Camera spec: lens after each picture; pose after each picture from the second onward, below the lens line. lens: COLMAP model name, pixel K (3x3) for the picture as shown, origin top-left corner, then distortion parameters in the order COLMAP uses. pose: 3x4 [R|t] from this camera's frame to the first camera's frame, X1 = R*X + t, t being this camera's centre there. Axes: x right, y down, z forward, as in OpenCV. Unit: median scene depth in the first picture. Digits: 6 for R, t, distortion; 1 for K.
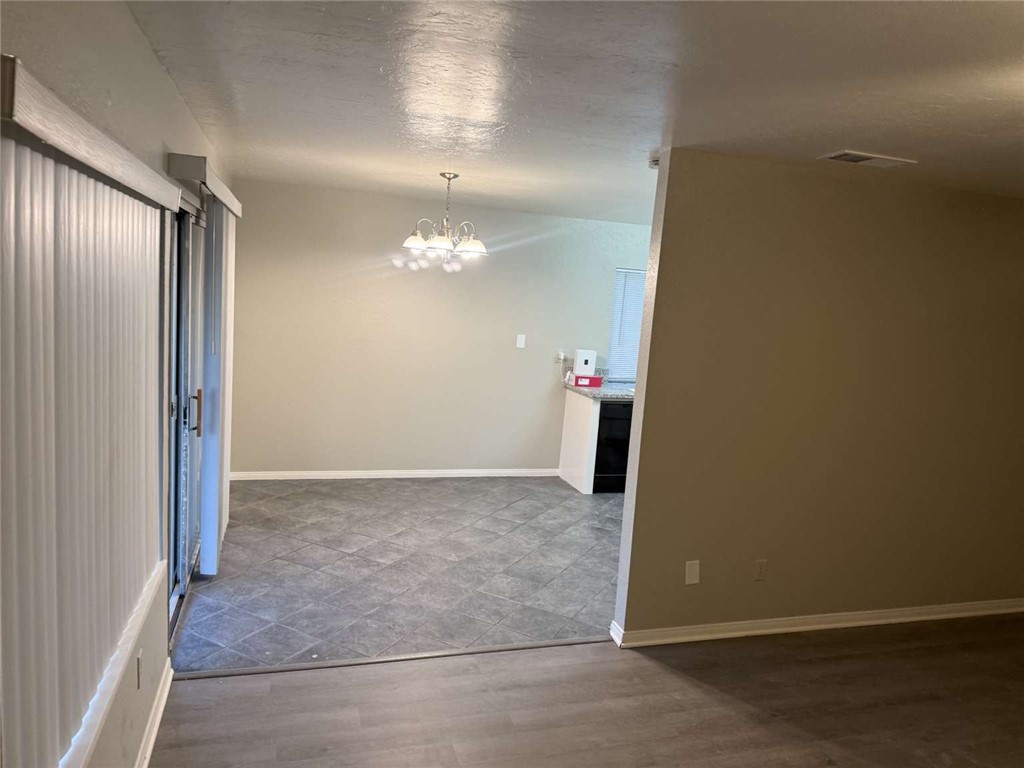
lens RADIAL K [[715.1, 0, 500.6], [0, 715.1, 383.0], [0, 0, 1]] dist [0.139578, -0.230285]
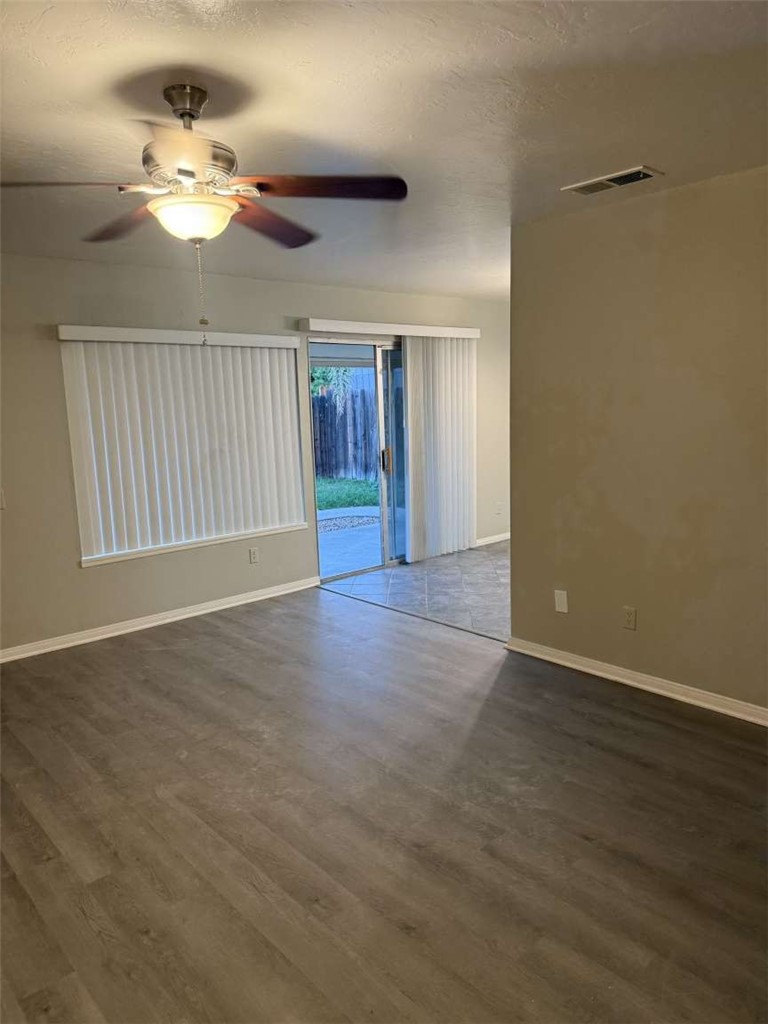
lens RADIAL K [[712.1, 0, 384.0], [0, 712.1, 512.0], [0, 0, 1]] dist [0.082018, -0.122314]
pose [[0.412505, 0.062516, -0.908808, 0.939479], [-0.060884, 0.997304, 0.040968, 0.081107], [0.908919, 0.038432, 0.415199, 0.249424]]
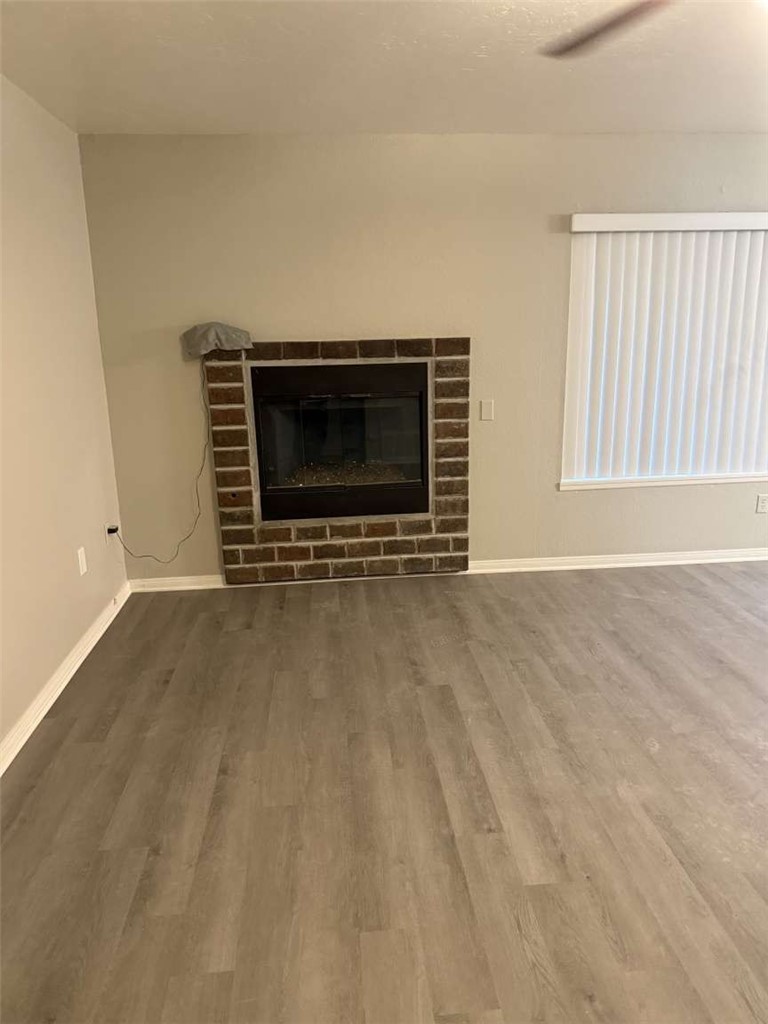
lens RADIAL K [[721.2, 0, 400.5], [0, 721.2, 511.8], [0, 0, 1]] dist [0.074348, -0.101203]
pose [[-0.190716, 0.183086, -0.964421, 0.785206], [-0.125041, 0.969919, 0.208857, 0.085167], [0.973649, 0.160425, -0.162085, 0.242123]]
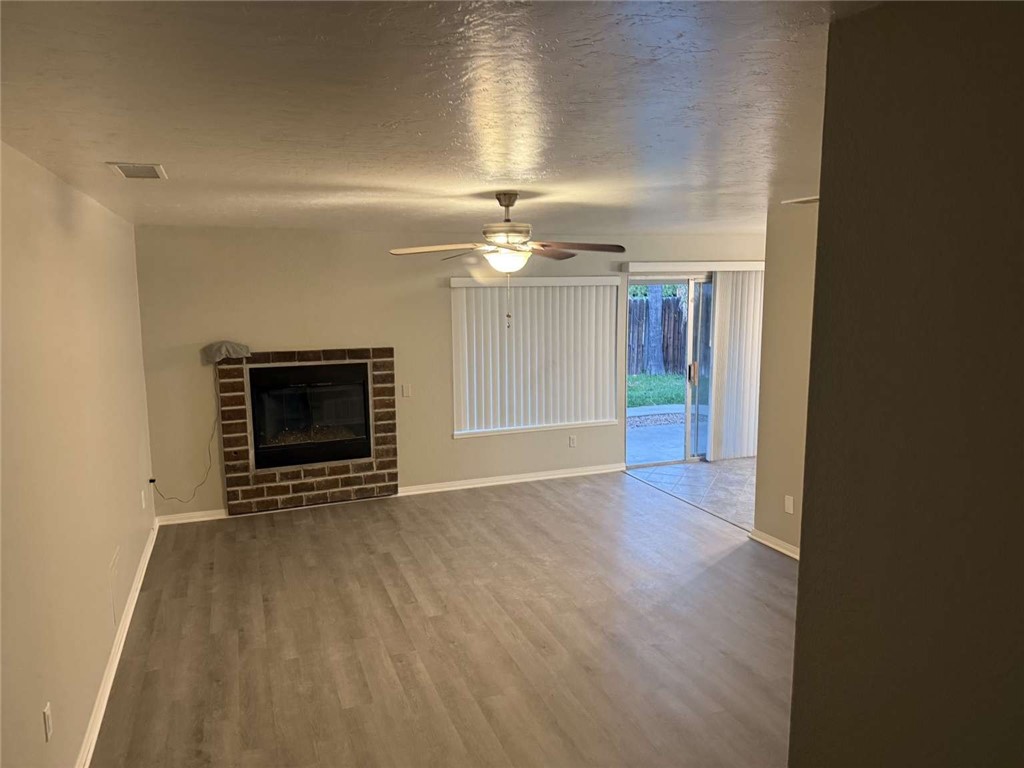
lens RADIAL K [[715.1, 0, 500.6], [0, 715.1, 383.0], [0, 0, 1]] dist [0.139578, -0.230285]
pose [[0.050485, 0.070137, -0.996259, 1.340440], [-0.117329, 0.991040, 0.063824, 0.003133], [0.991809, 0.113668, 0.058261, 0.285065]]
